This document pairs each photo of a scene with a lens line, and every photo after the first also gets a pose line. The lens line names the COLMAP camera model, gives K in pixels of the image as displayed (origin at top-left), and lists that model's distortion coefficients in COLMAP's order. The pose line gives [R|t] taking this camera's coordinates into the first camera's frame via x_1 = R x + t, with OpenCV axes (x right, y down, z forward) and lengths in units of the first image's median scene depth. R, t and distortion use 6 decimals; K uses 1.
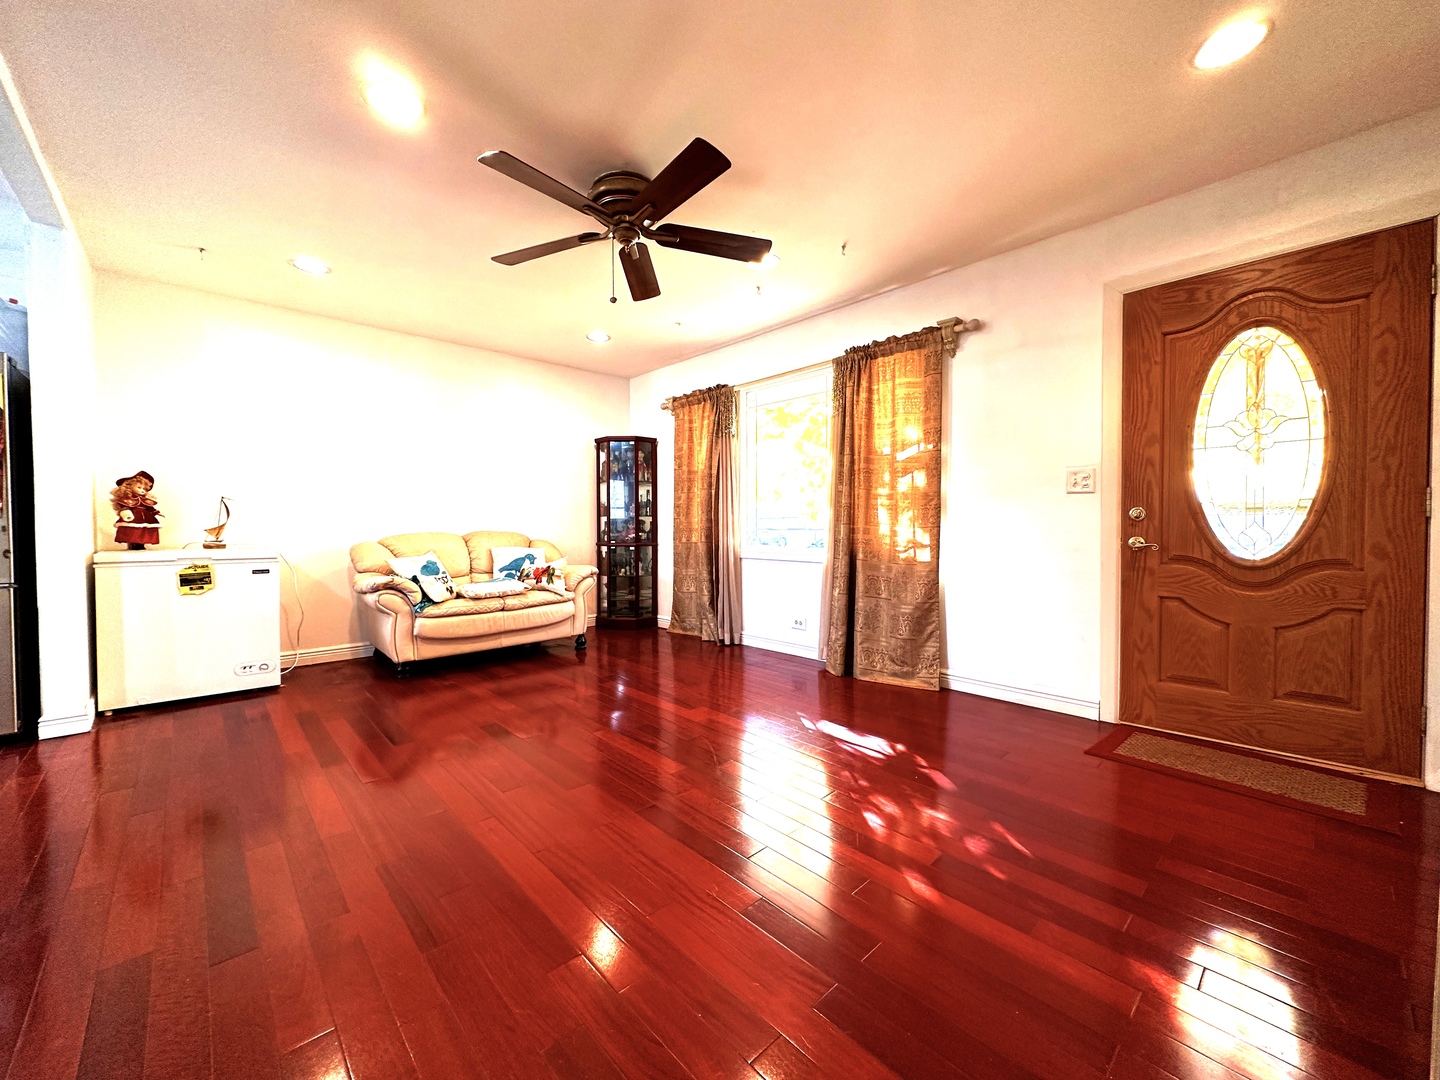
lens RADIAL K [[575.5, 0, 721.8], [0, 575.5, 539.9], [0, 0, 1]] dist [-0.001119, -0.000245]
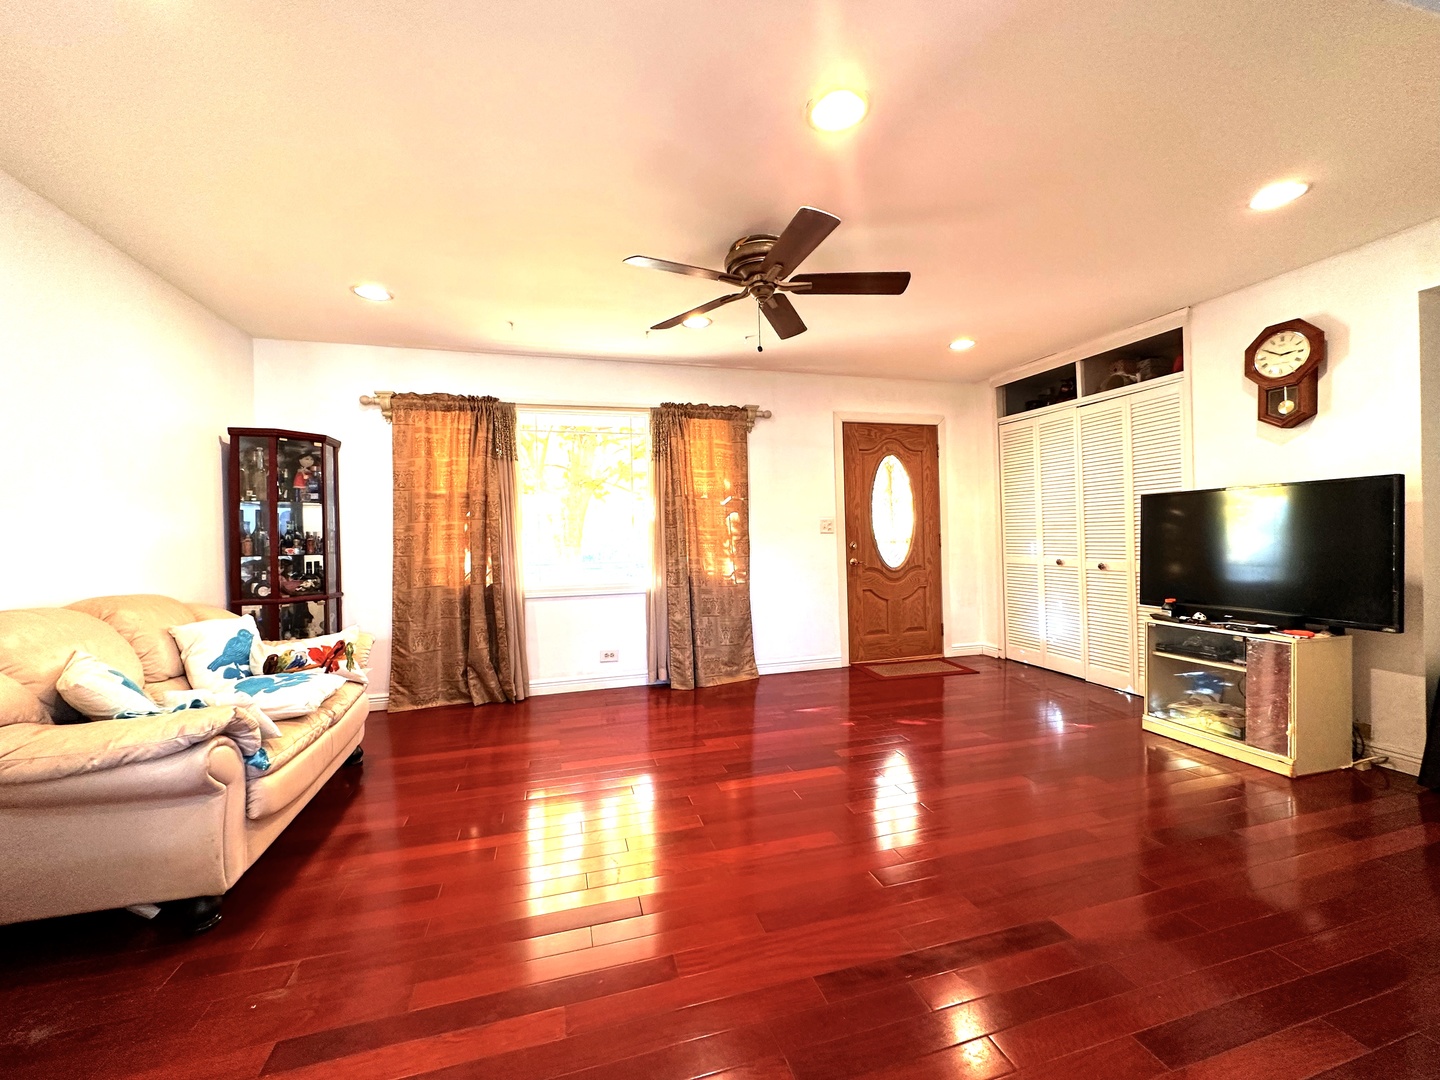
lens RADIAL K [[575.5, 0, 717.3], [0, 575.5, 536.6], [0, 0, 1]] dist [-0.001119, -0.000245]
pose [[0.445065, -0.004793, 0.895485, -0.846111], [0.042832, 0.998955, -0.015941, -0.049294], [-0.894473, 0.045450, 0.444805, 0.458323]]
